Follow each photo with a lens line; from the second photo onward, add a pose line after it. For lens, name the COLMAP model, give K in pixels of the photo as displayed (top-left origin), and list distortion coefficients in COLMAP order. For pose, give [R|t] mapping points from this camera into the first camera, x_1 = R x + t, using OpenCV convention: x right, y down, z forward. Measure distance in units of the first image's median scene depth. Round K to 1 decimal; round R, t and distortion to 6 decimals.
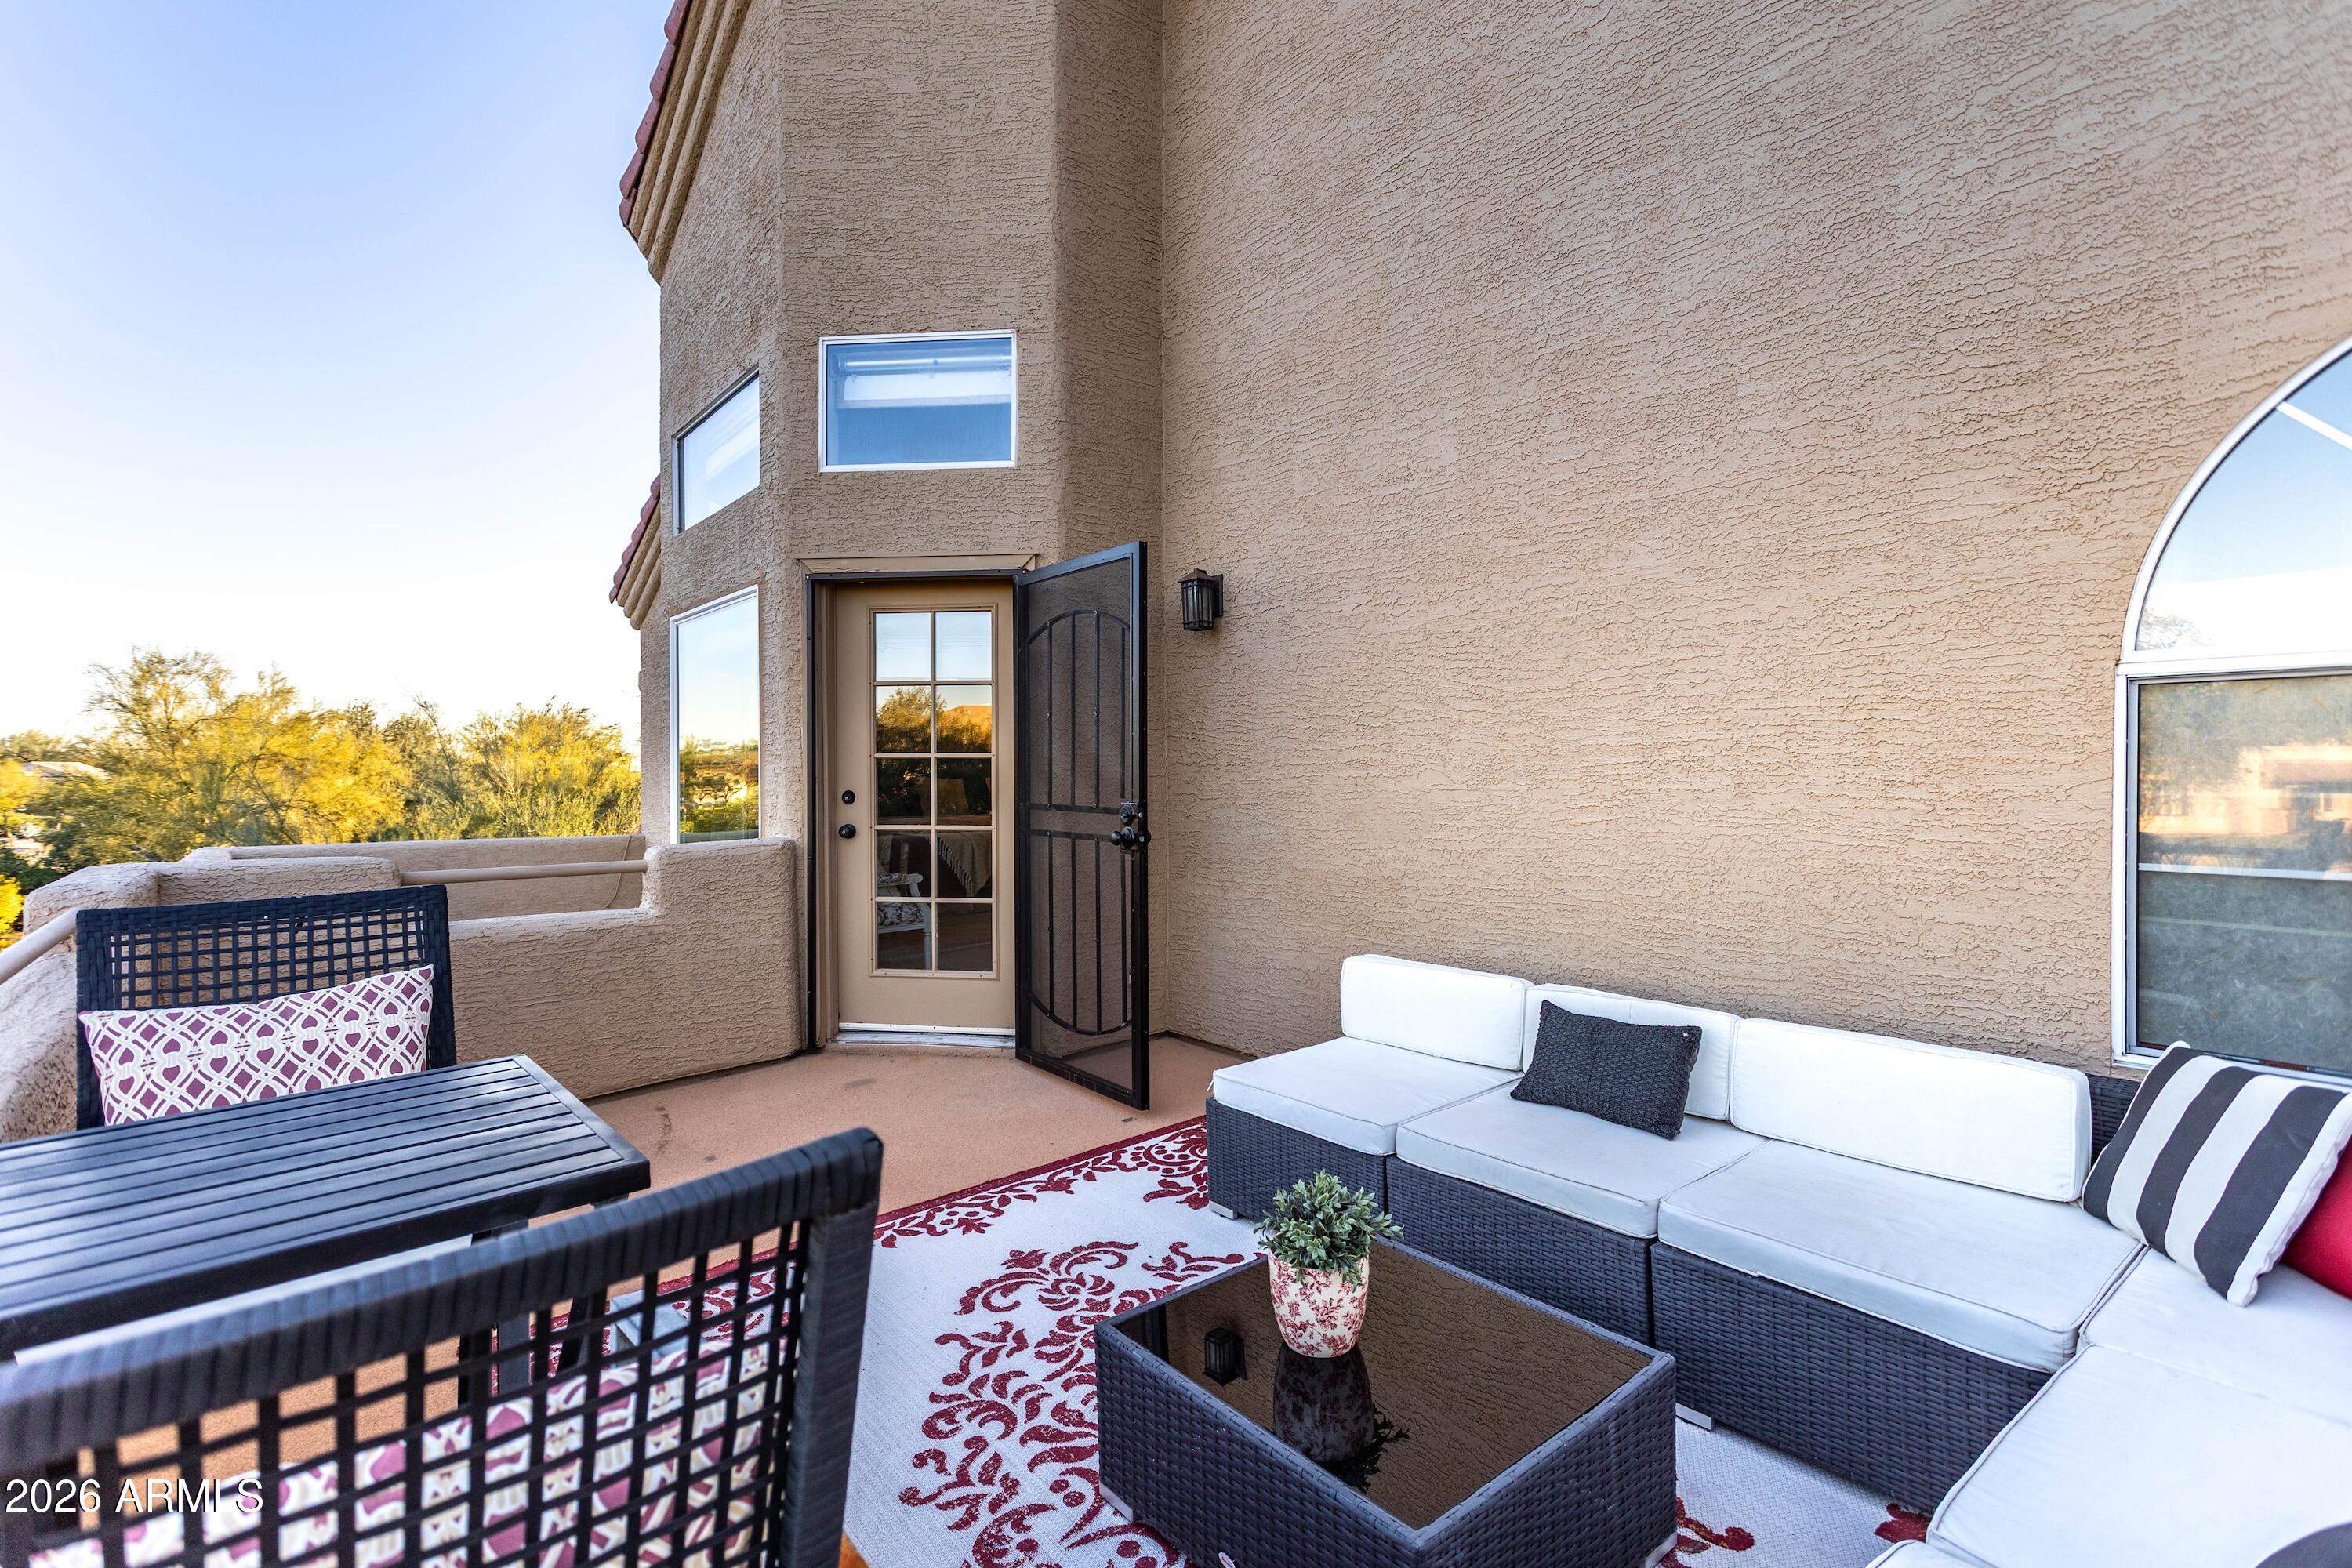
lens RADIAL K [[1118.3, 0, 1173.7], [0, 1118.3, 788.1], [0, 0, 1]] dist [0.006298, 0.001977]
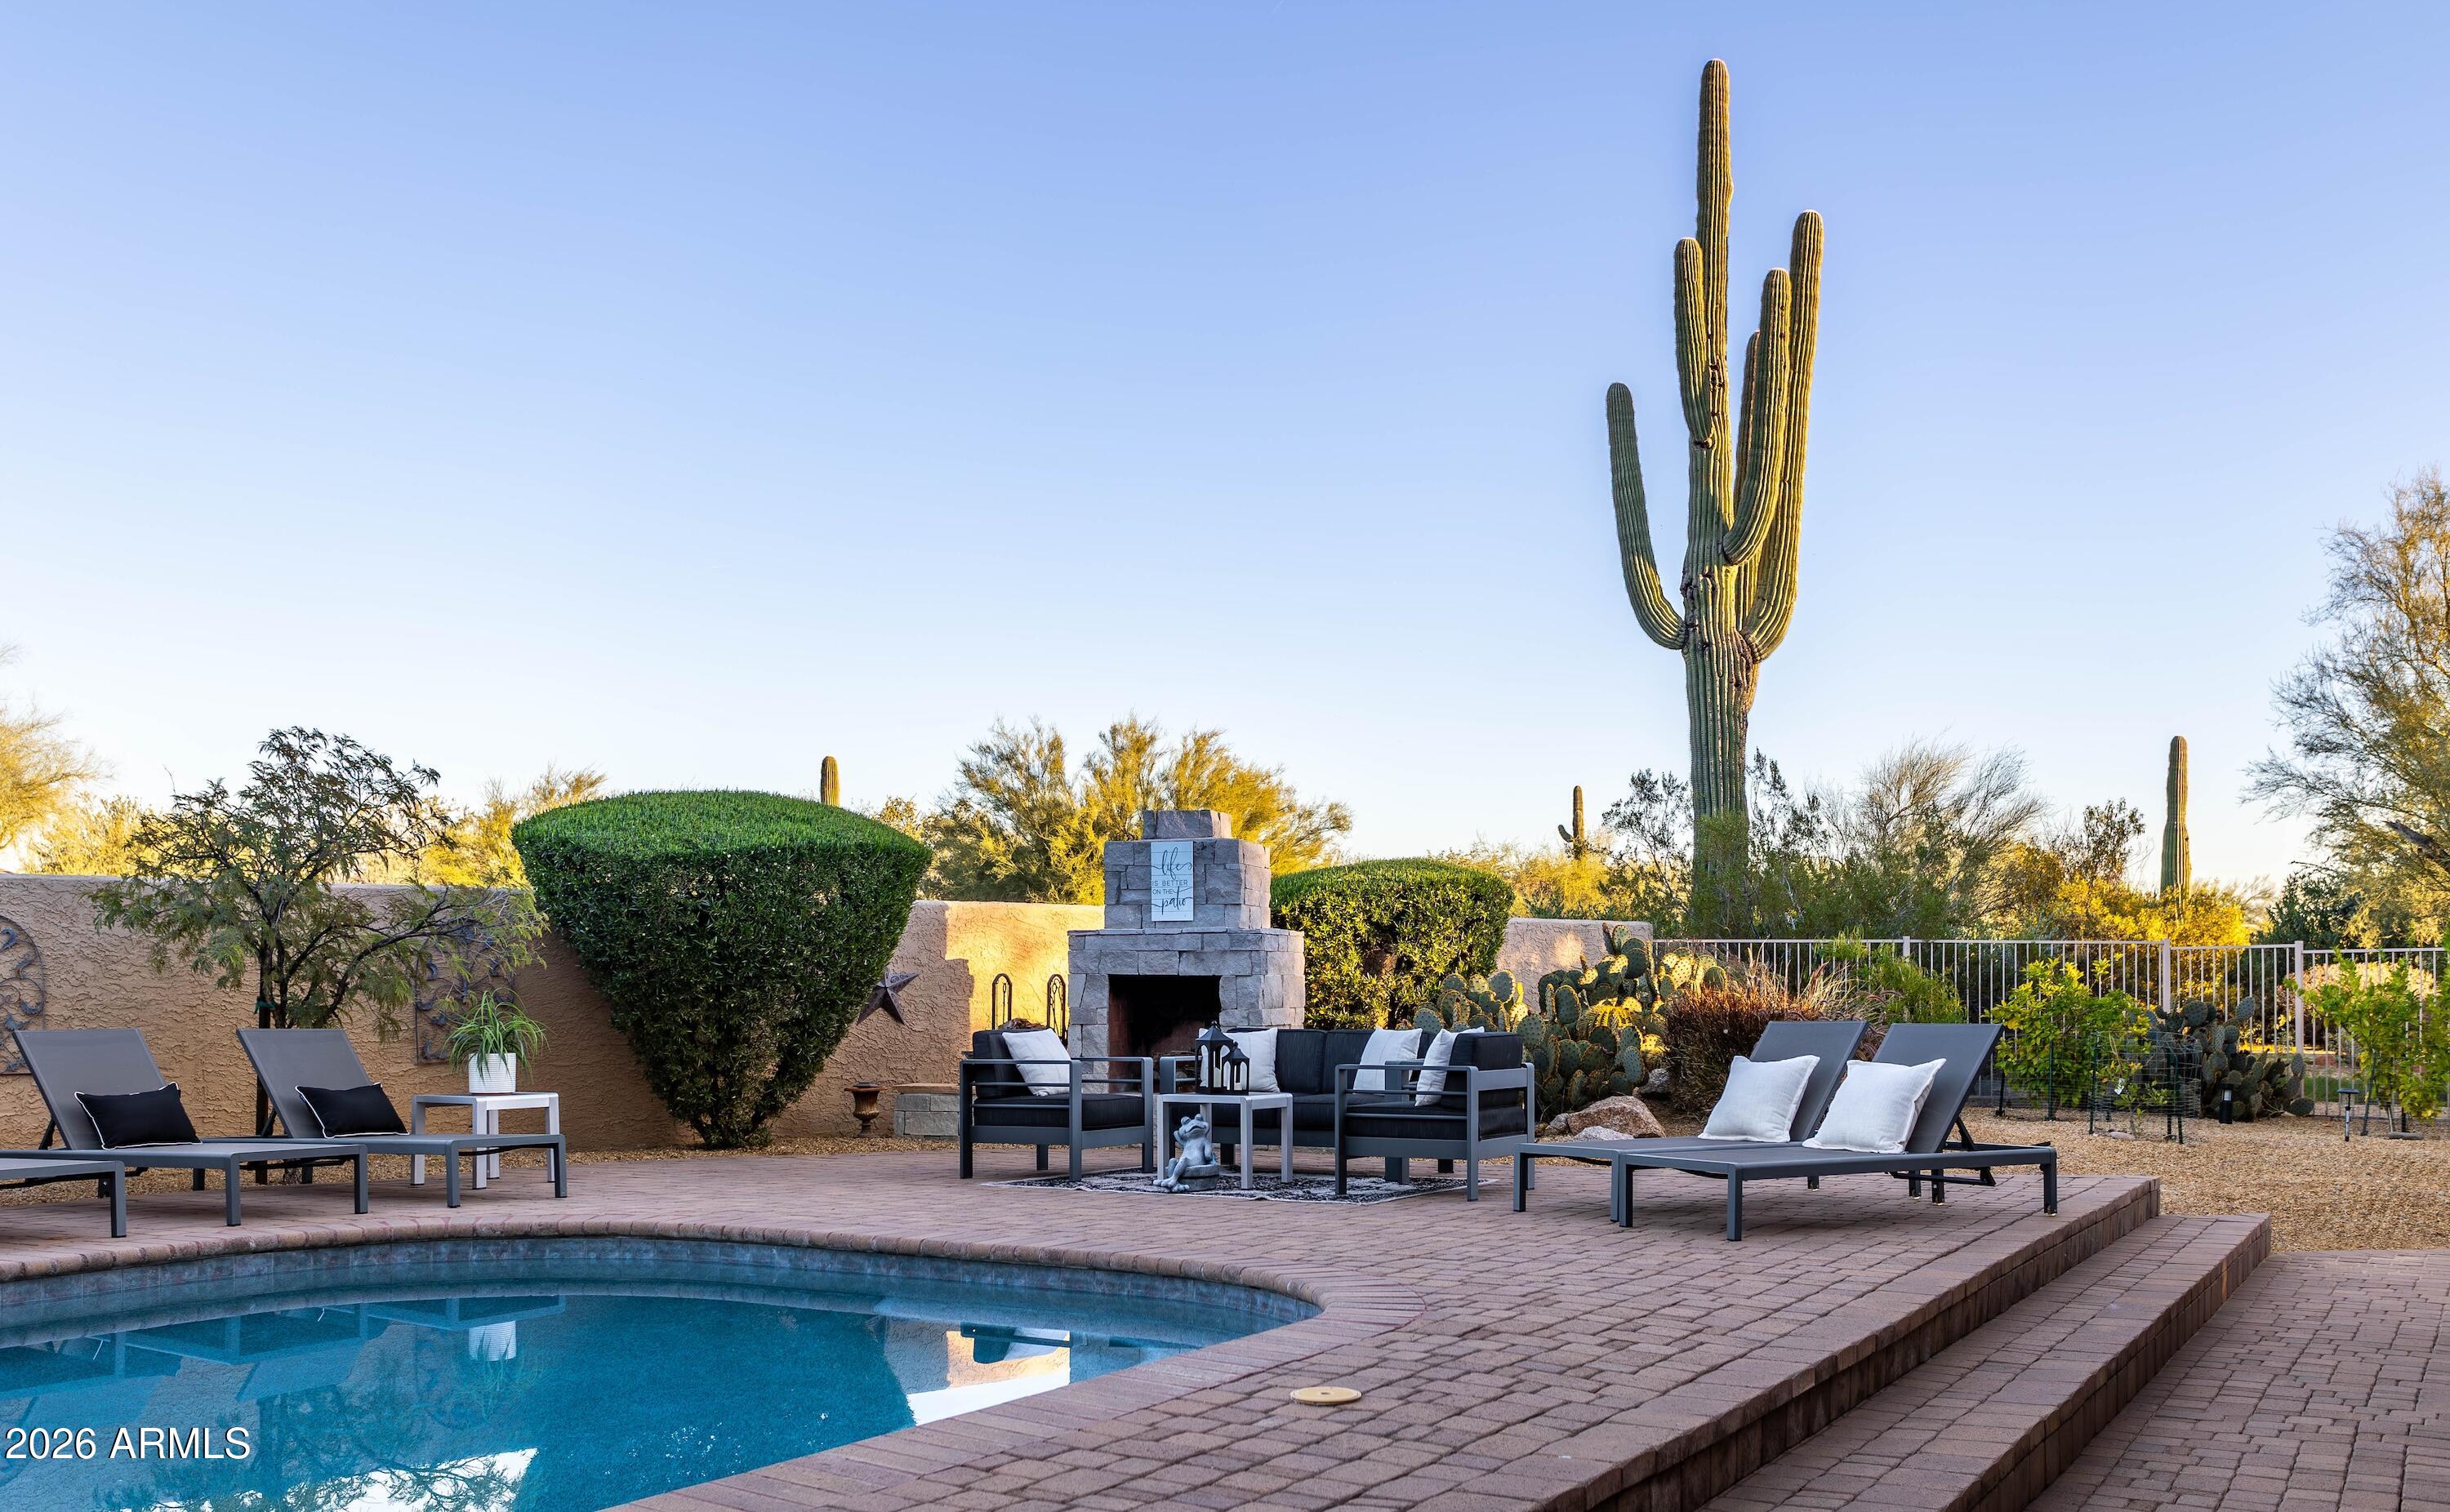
lens RADIAL K [[2231.6, 0, 1206.9], [0, 2231.6, 941.9], [0, 0, 1]] dist [0.018718, 0.000000]
pose [[0.360275, -0.022939, -0.932564, -0.074773], [-0.009229, 0.999561, -0.028153, 0.565085], [0.932801, 0.018749, 0.359905, -0.147473]]
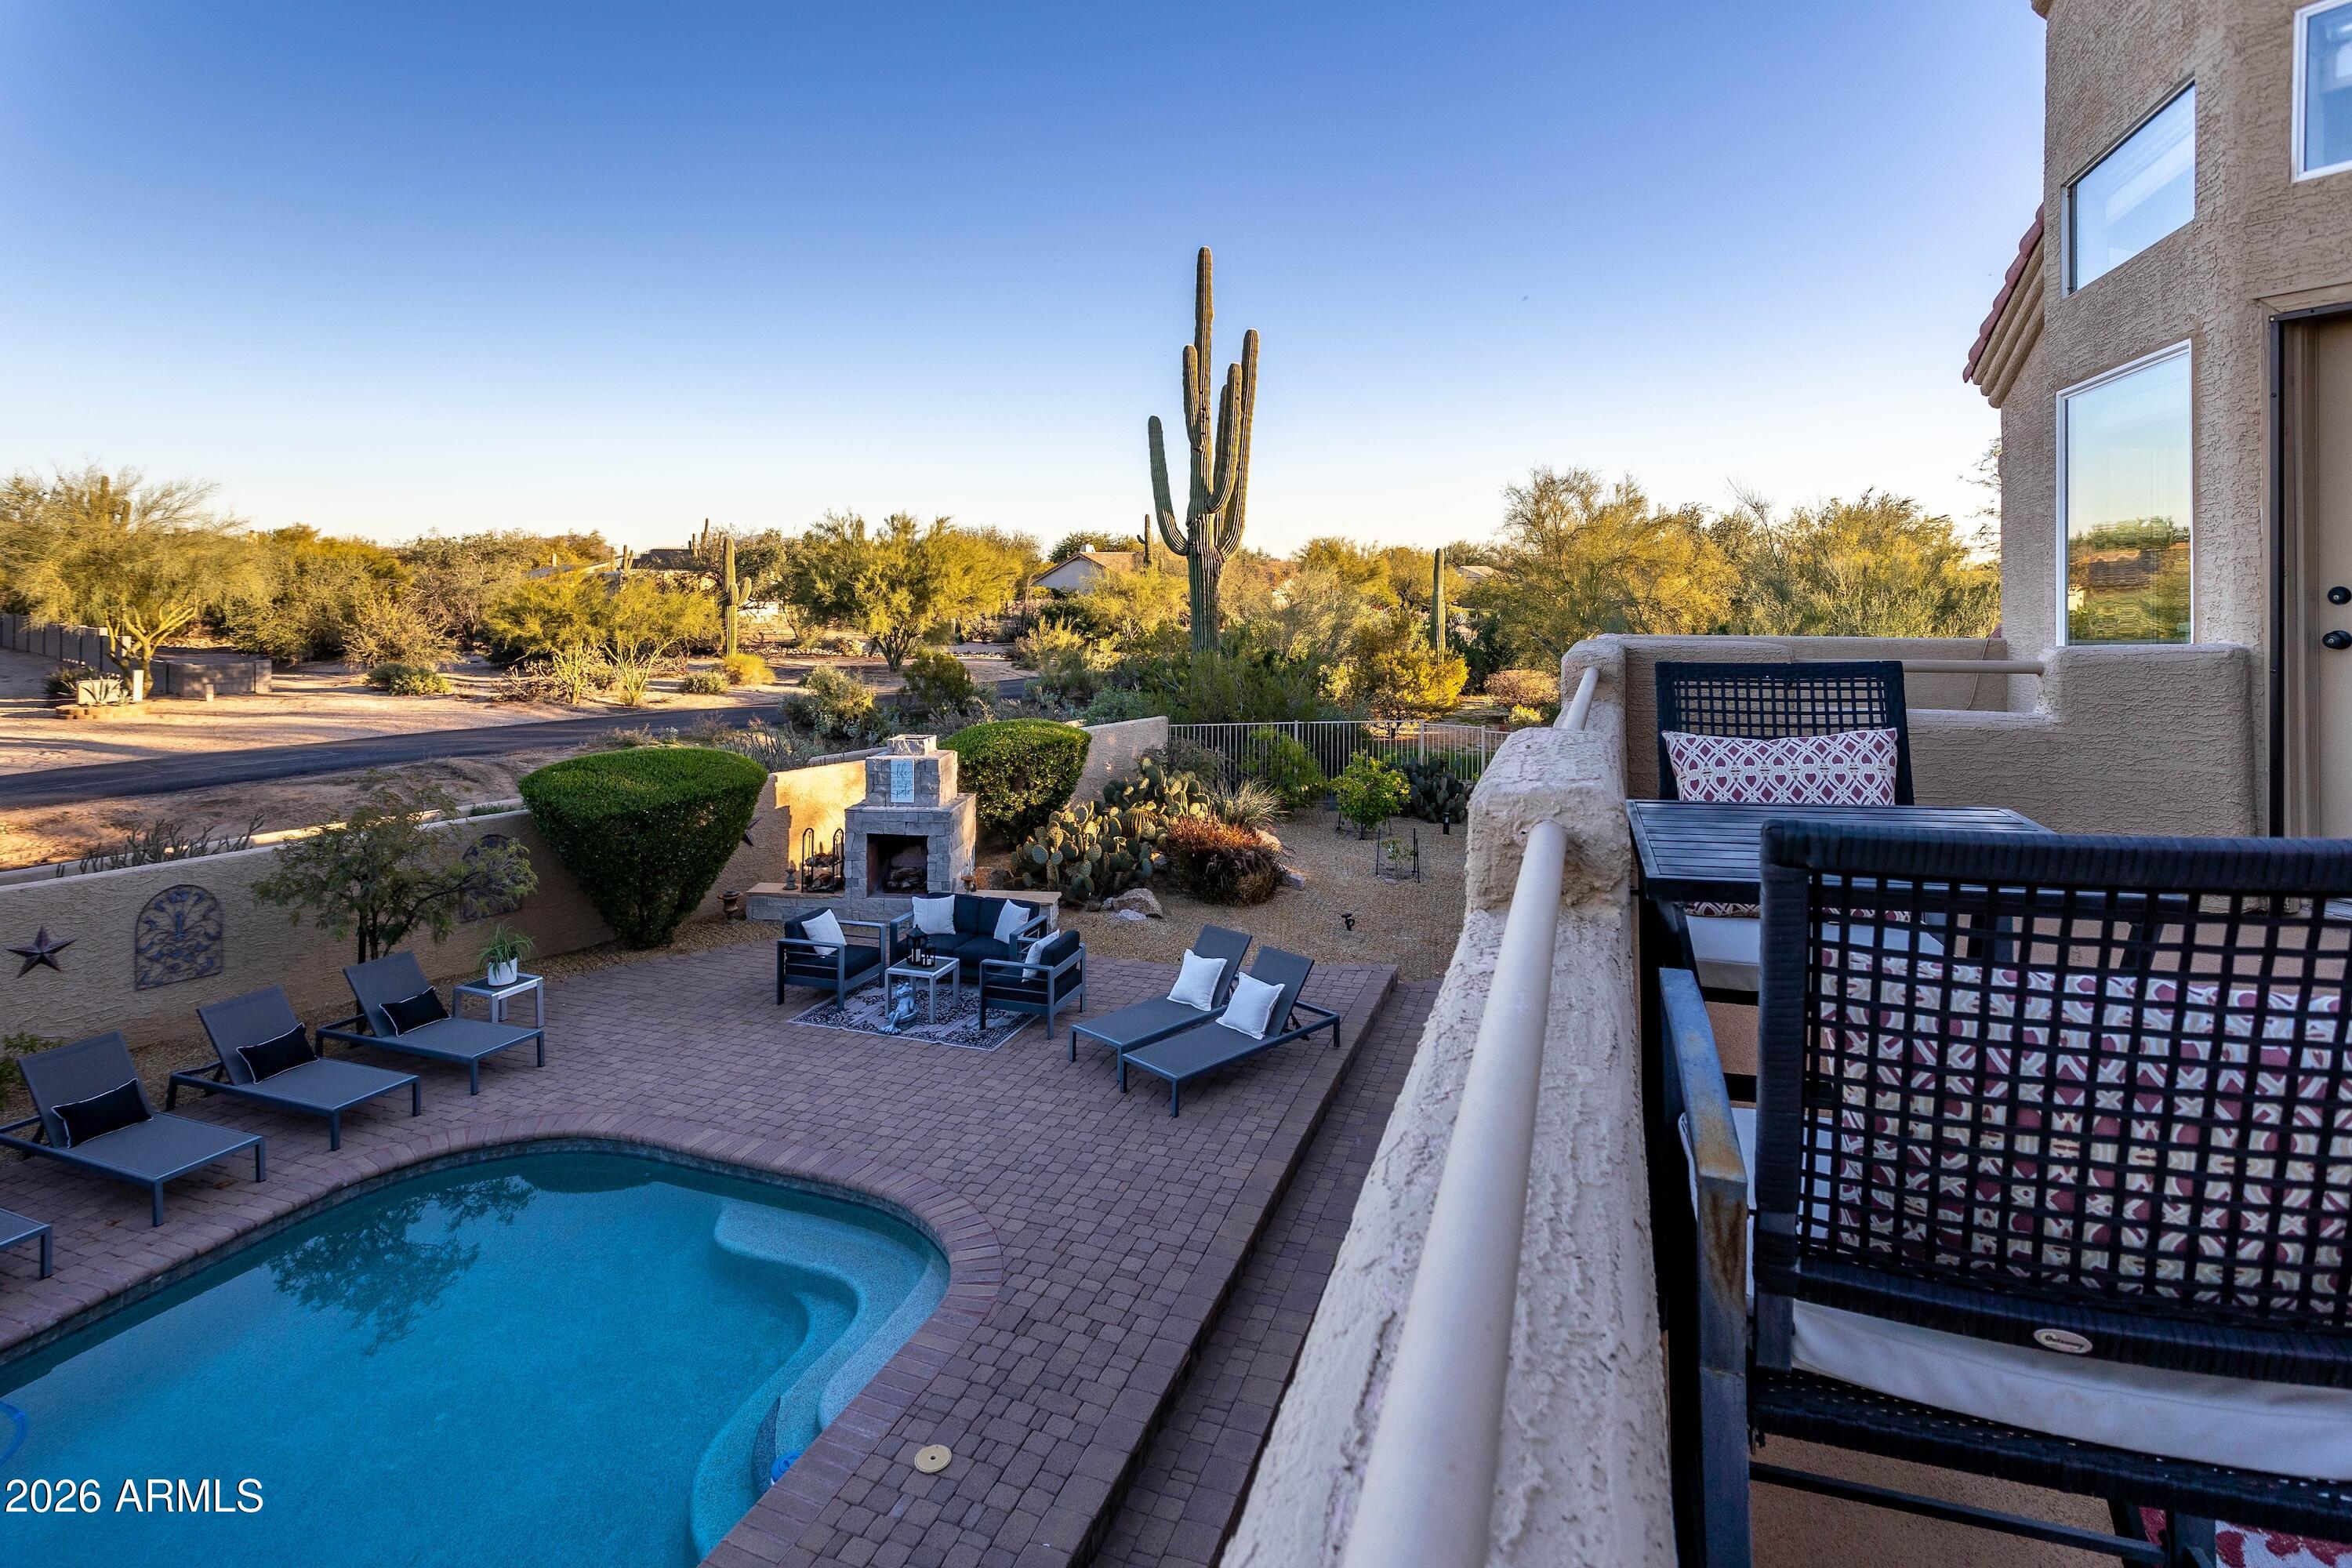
lens RADIAL K [[1205.2, 0, 1158.3], [0, 1205.2, 580.6], [0, 0, 1]] dist [0.004495, 0.004074]
pose [[0.510068, -0.001091, -0.860134, 0.010596], [-0.004610, 0.999981, -0.004002, 0.004479], [0.860122, 0.006006, 0.510053, -0.107737]]
